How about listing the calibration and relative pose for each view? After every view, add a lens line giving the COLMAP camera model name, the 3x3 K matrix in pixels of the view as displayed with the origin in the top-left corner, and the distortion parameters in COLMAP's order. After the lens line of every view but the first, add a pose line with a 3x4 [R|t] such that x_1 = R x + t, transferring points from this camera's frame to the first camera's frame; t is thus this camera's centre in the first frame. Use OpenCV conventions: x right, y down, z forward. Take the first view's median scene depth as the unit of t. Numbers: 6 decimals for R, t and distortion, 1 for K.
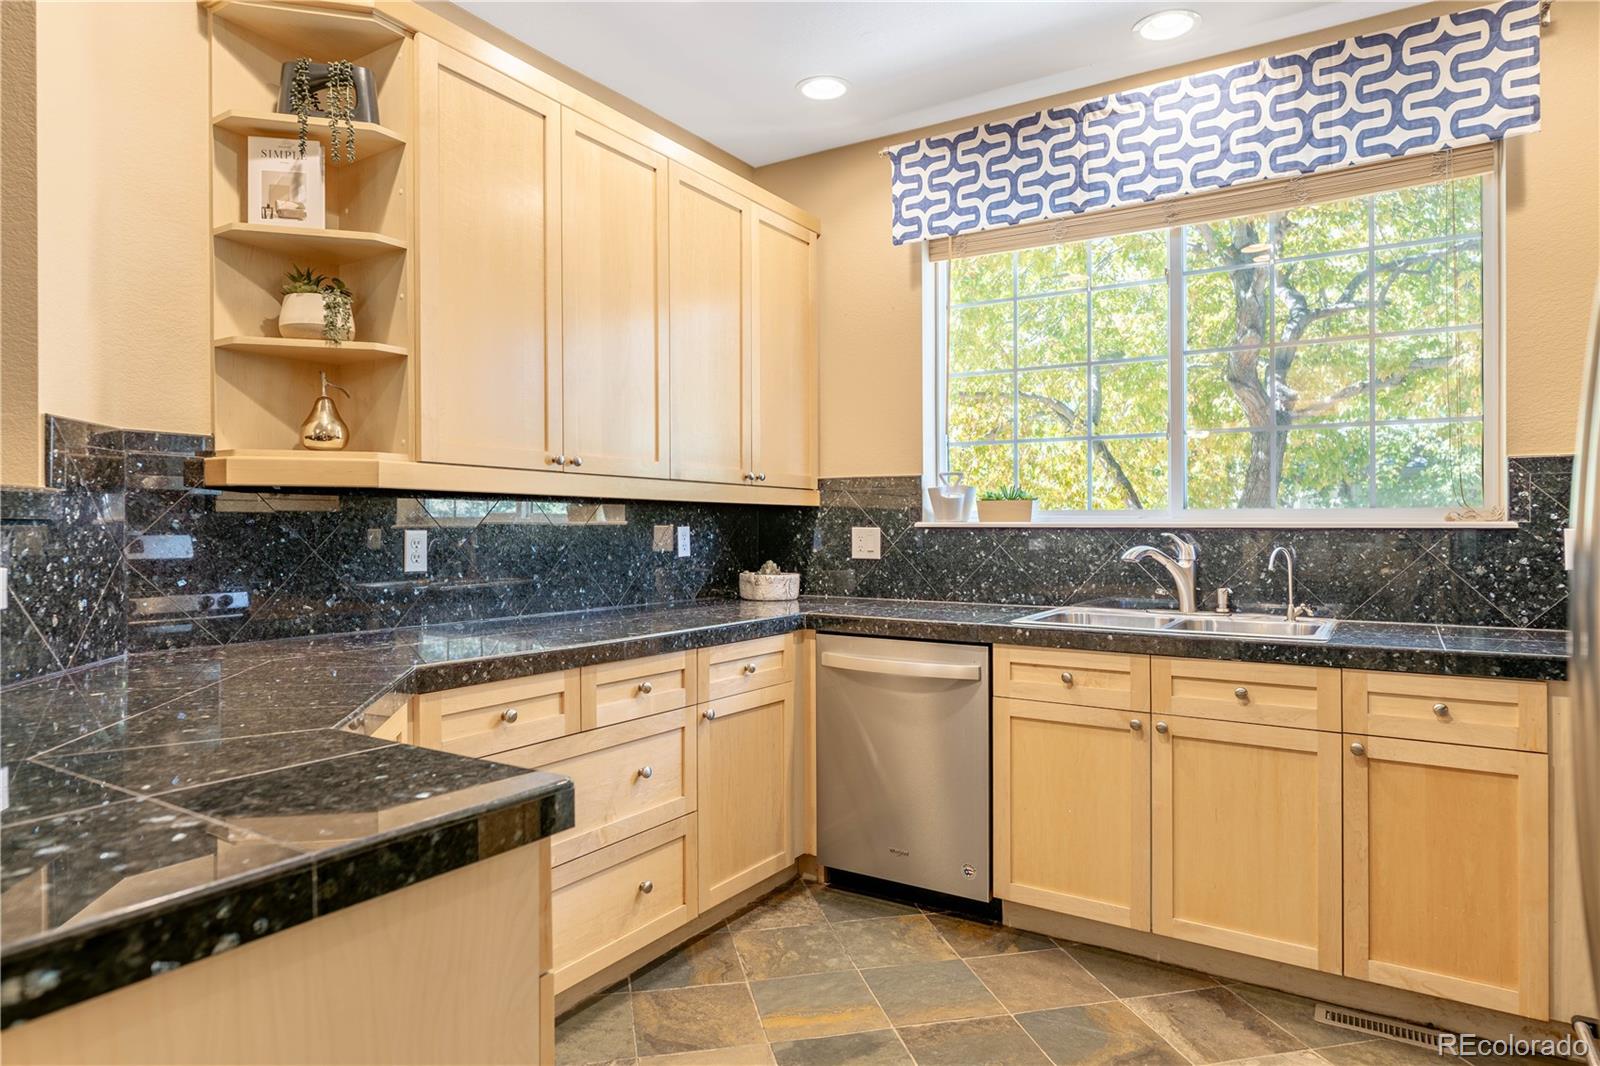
lens RADIAL K [[955.3, 0, 805.9], [0, 955.3, 525.1], [0, 0, 1]] dist [-0.000703, 0.000443]
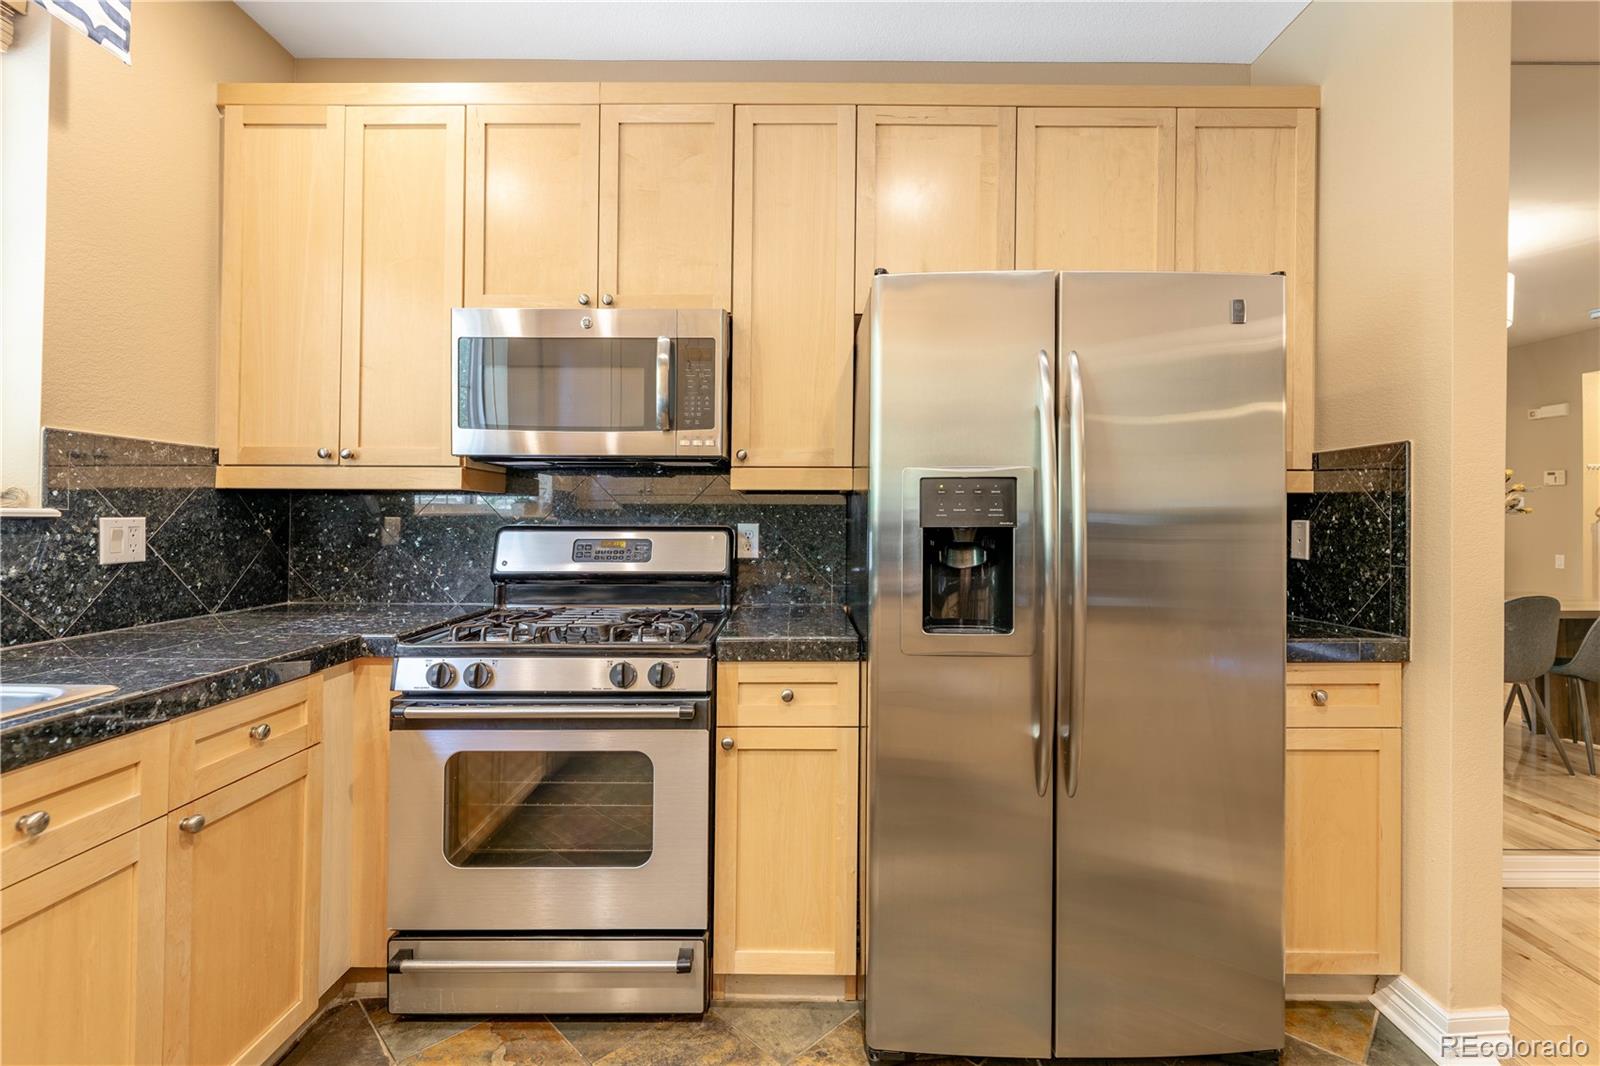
lens RADIAL K [[700.6, 0, 803.8], [0, 700.6, 520.4], [0, 0, 1]] dist [-0.000737, 0.000469]
pose [[-0.546308, -0.001013, 0.837584, -0.093092], [-0.005371, 0.999983, -0.002293, 0.003577], [-0.837567, -0.005751, -0.546304, 0.696899]]
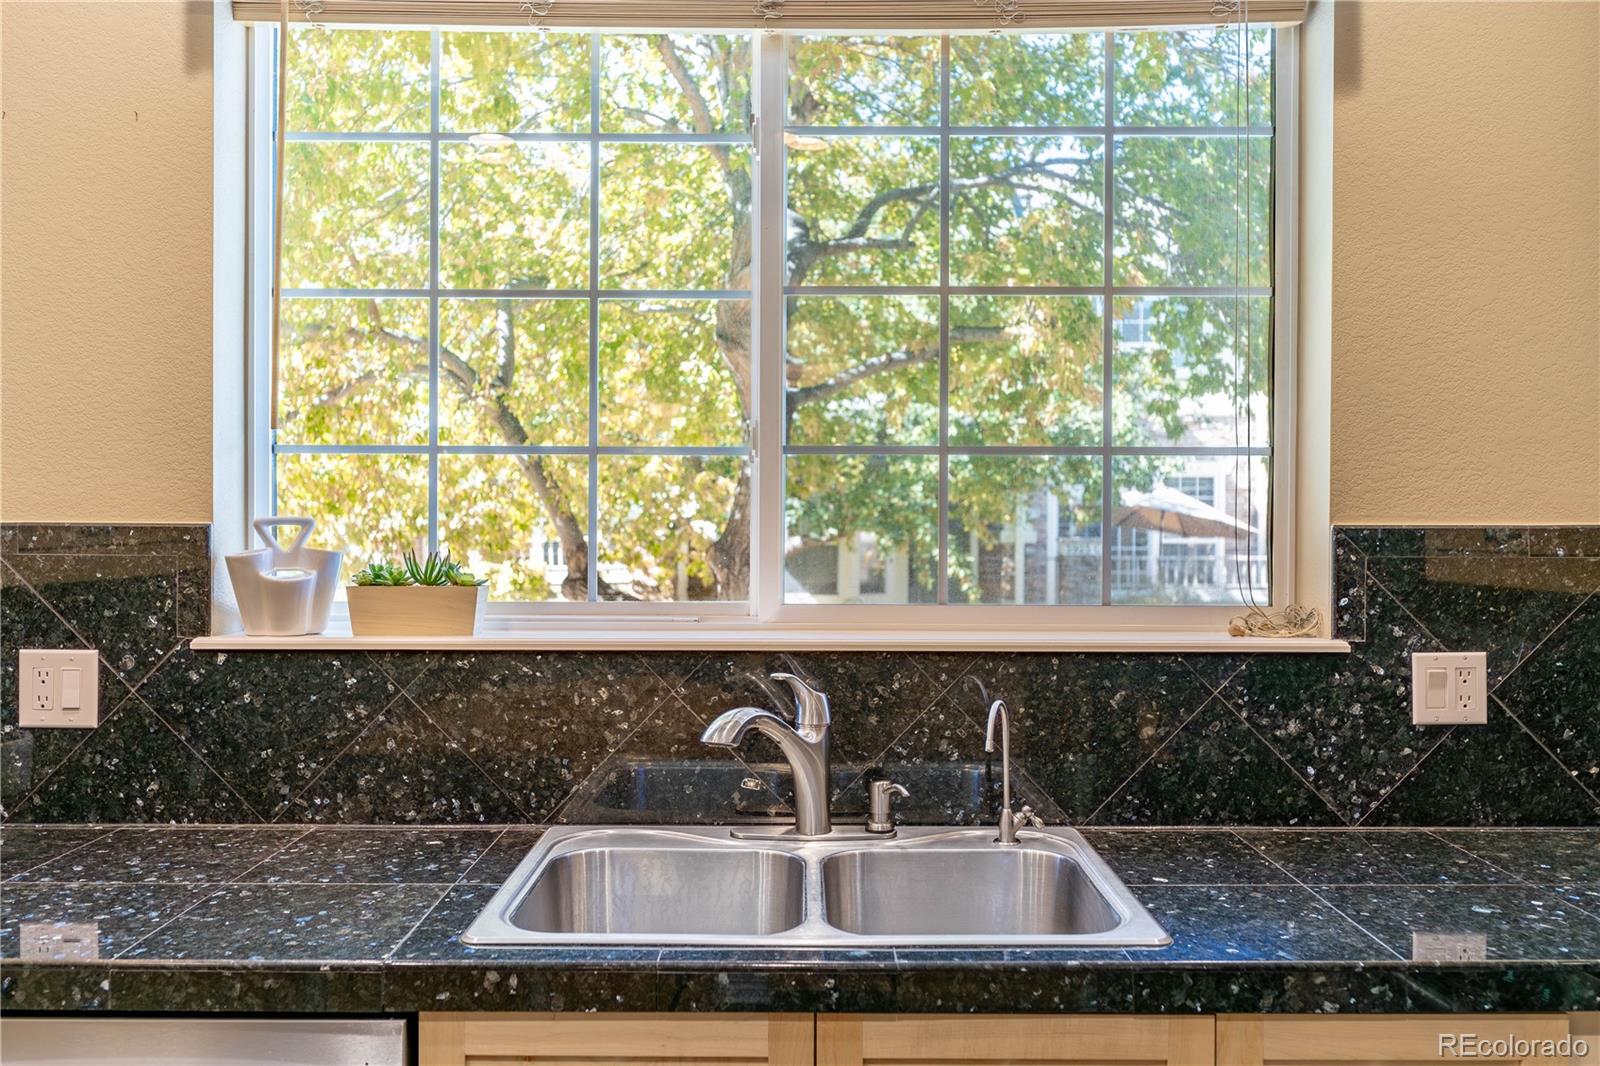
lens RADIAL K [[1322.5, 0, 796.2], [0, 1322.5, 508.2], [0, 0, 1]] dist [-0.004735, -0.001755]
pose [[0.851999, 0.005303, 0.523516, 0.043898], [-0.004123, 0.999986, -0.003421, -0.069423], [-0.523527, 0.000757, 0.852009, 0.439445]]
